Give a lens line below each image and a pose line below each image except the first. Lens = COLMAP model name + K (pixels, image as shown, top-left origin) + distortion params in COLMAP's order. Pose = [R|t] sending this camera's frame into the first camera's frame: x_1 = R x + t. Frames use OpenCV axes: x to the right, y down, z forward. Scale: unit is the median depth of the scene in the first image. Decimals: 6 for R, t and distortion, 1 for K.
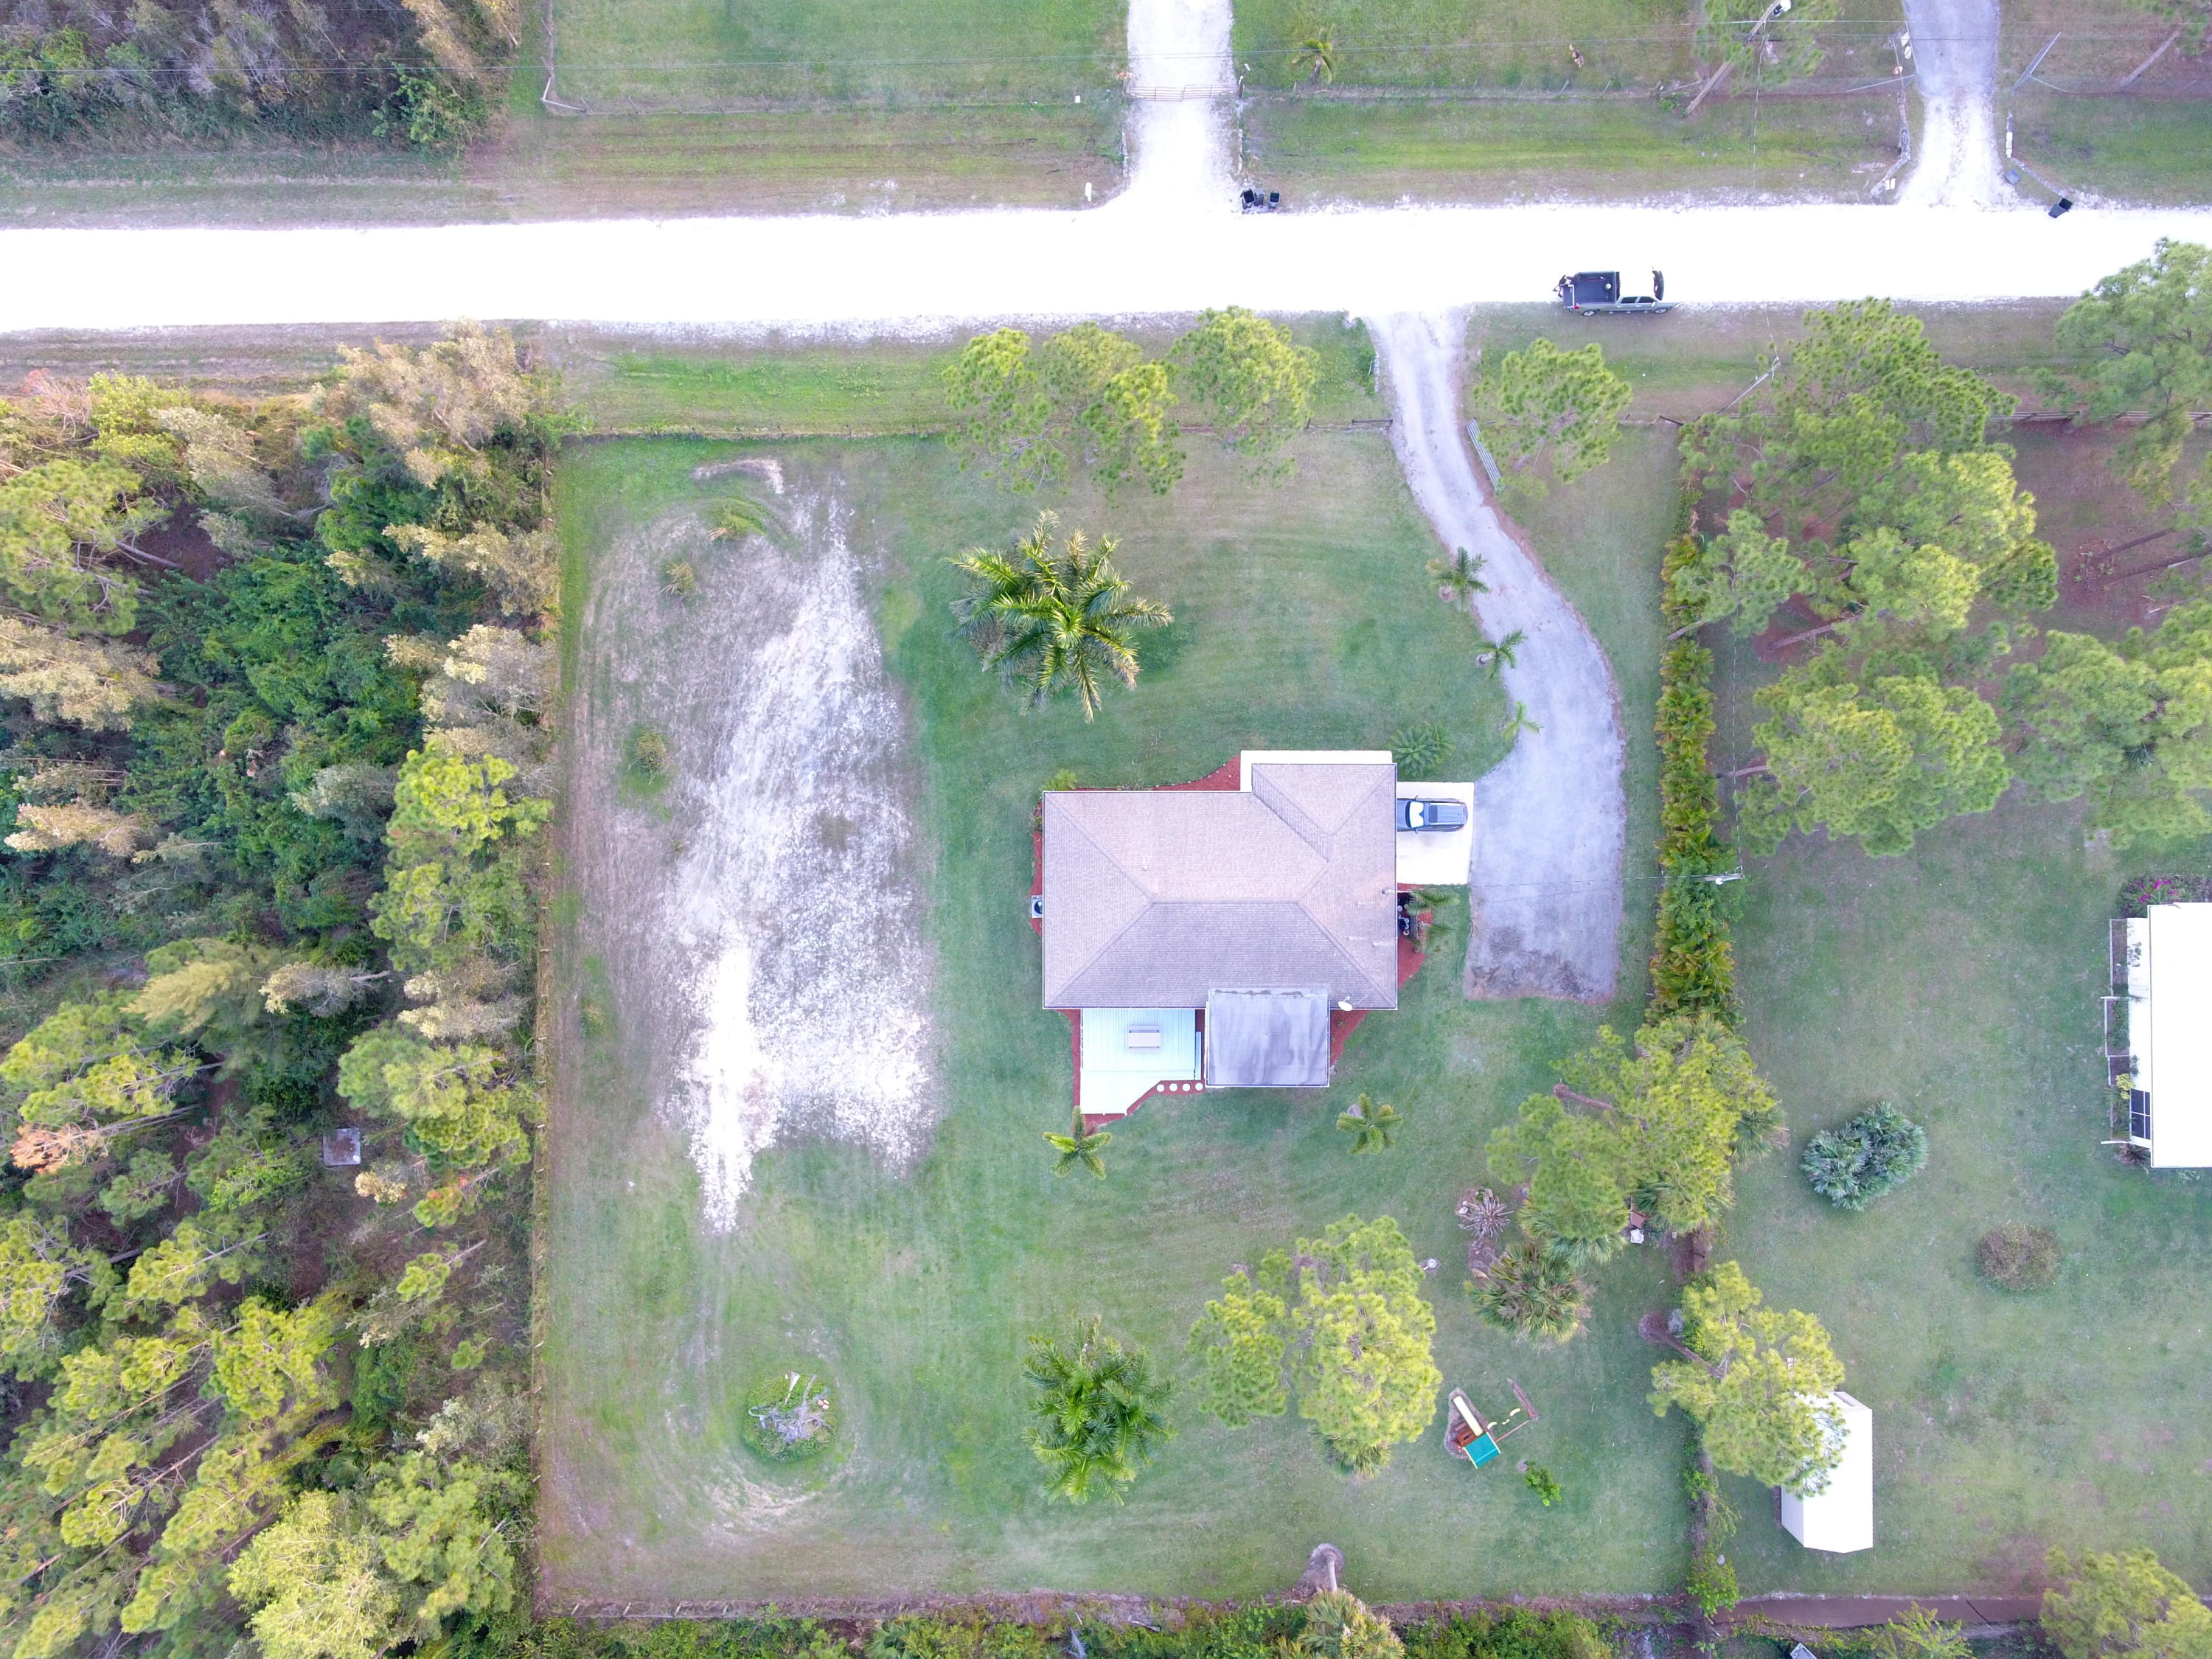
lens RADIAL K [[1298.0, 0, 1107.1], [0, 1298.0, 845.4], [0, 0, 1]] dist [0.000393, 0.001765]
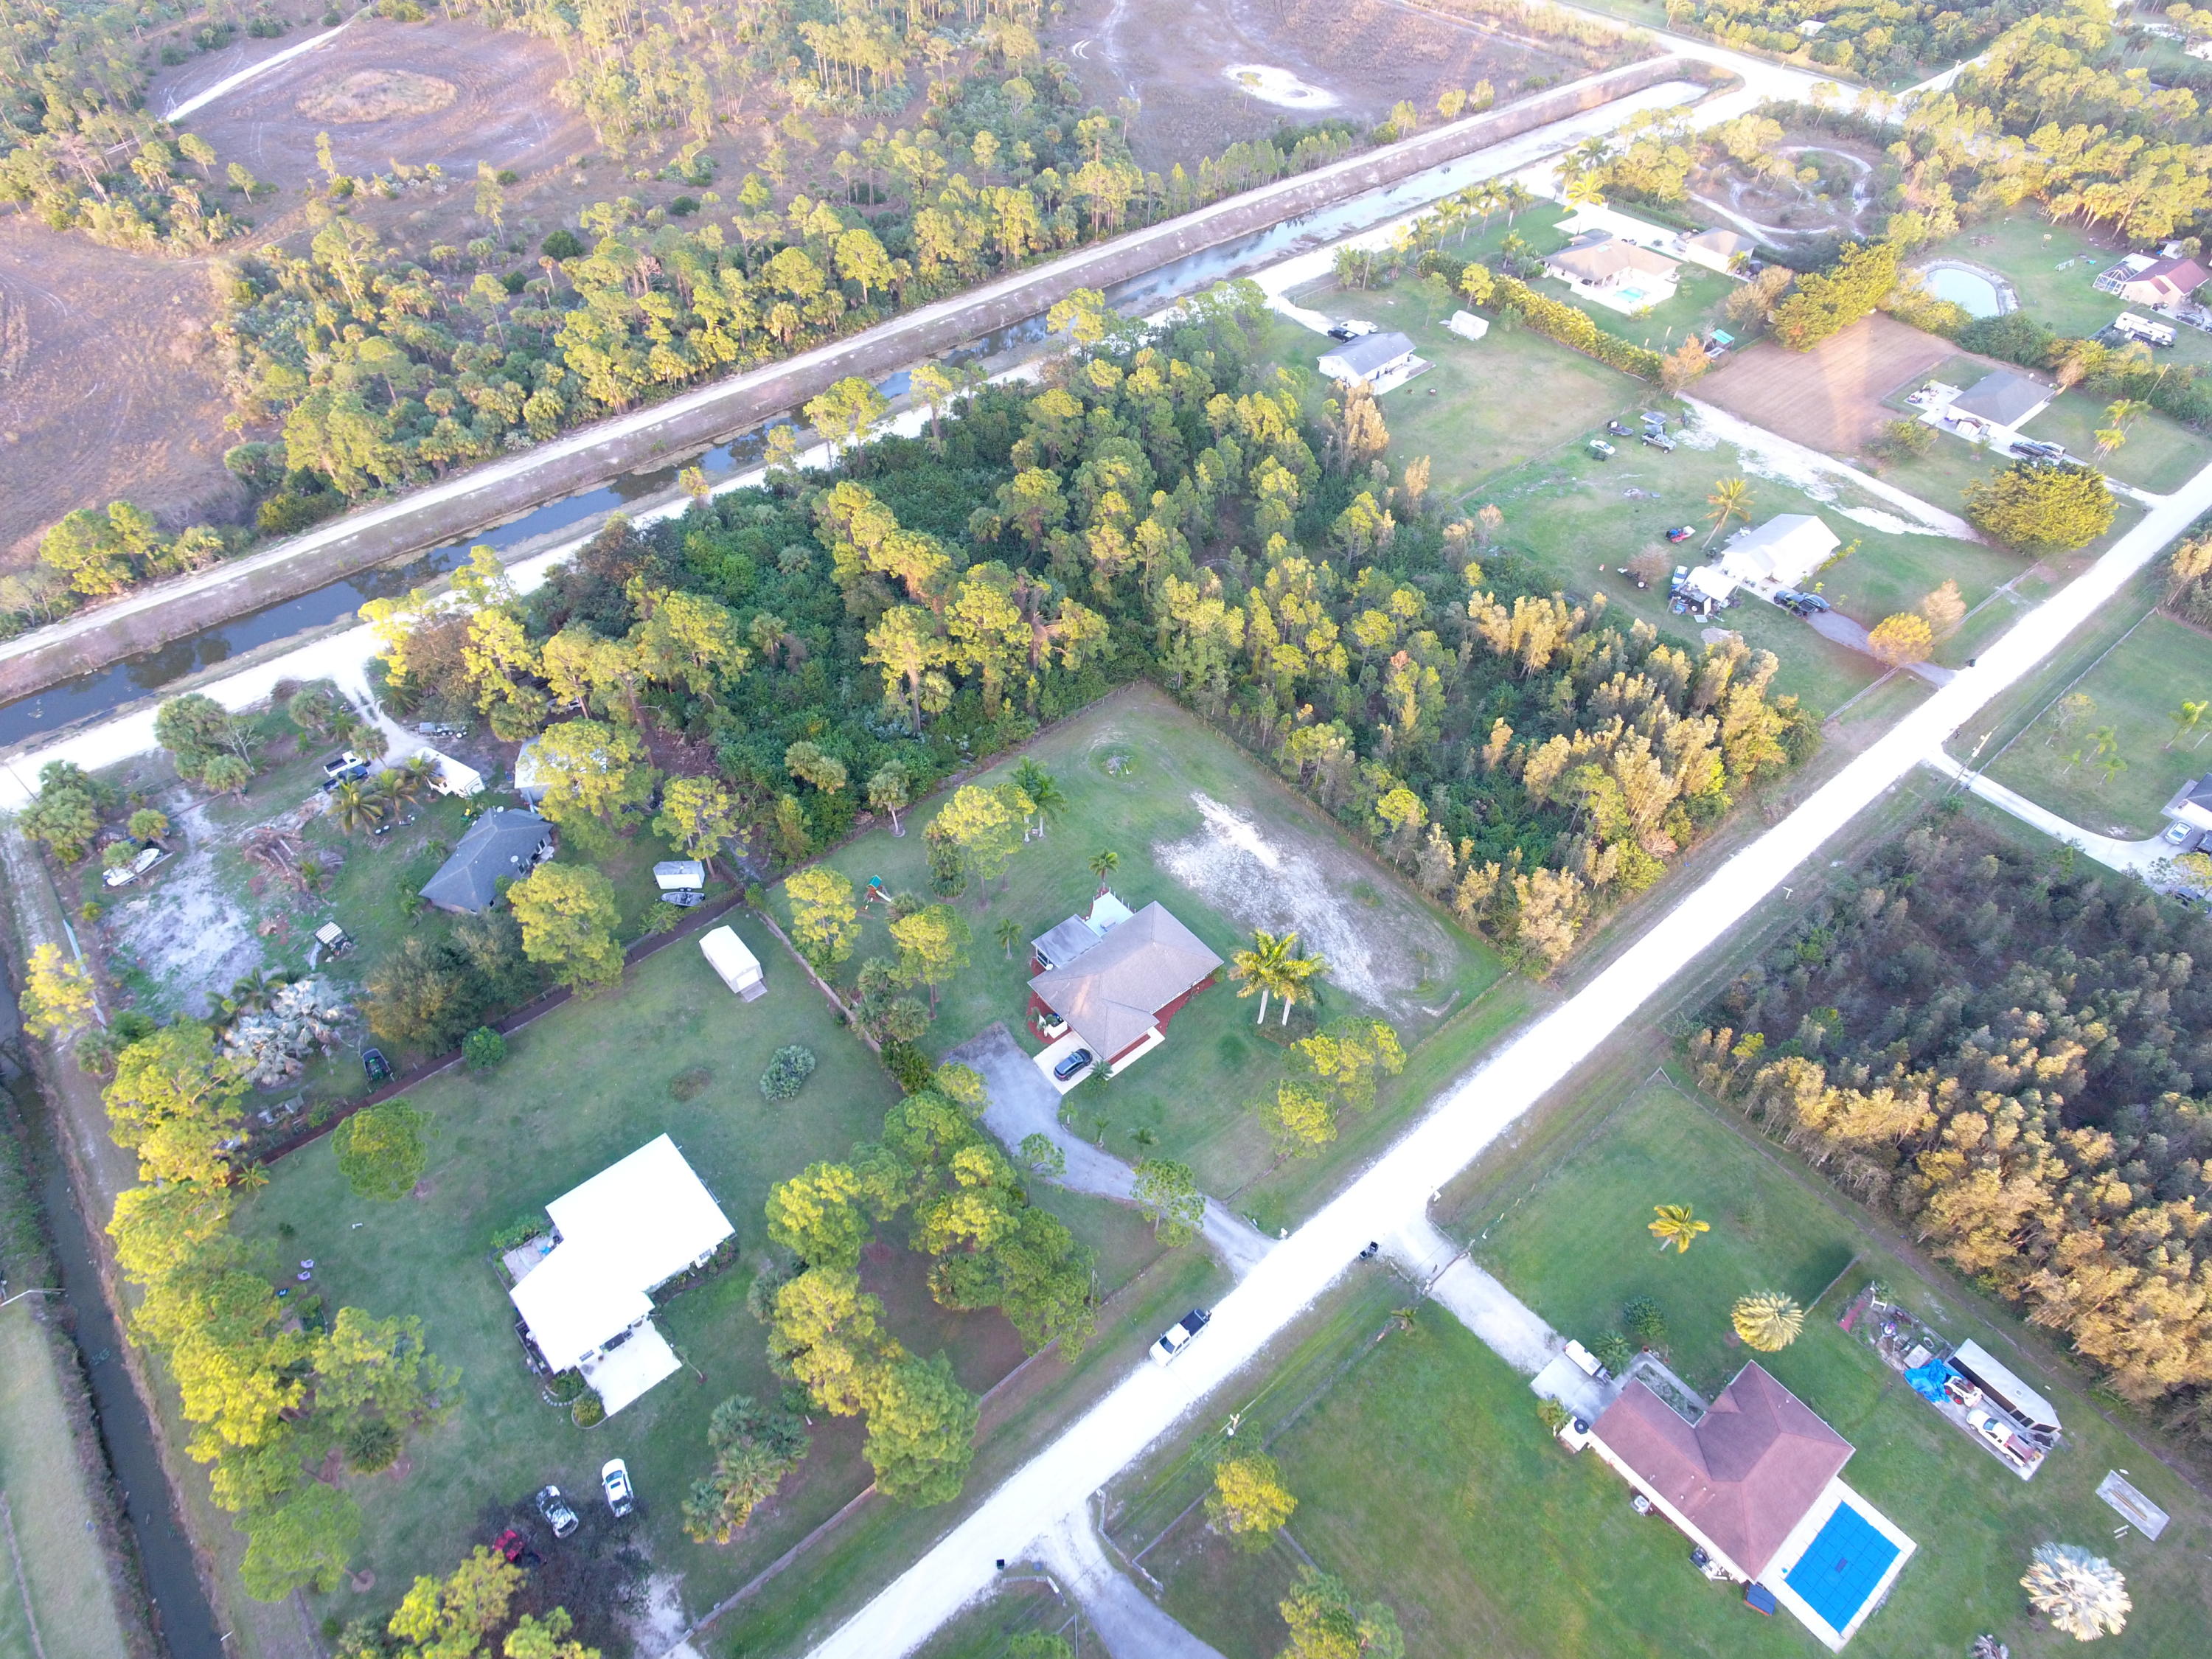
lens RADIAL K [[1298.0, 0, 1061.5], [0, 1298.0, 873.7], [0, 0, 1]] dist [0.000393, 0.001765]
pose [[-0.777054, 0.475025, -0.412963, 0.913213], [-0.629385, -0.578175, 0.519219, -0.845627], [0.007877, 0.663374, 0.748247, -0.638265]]
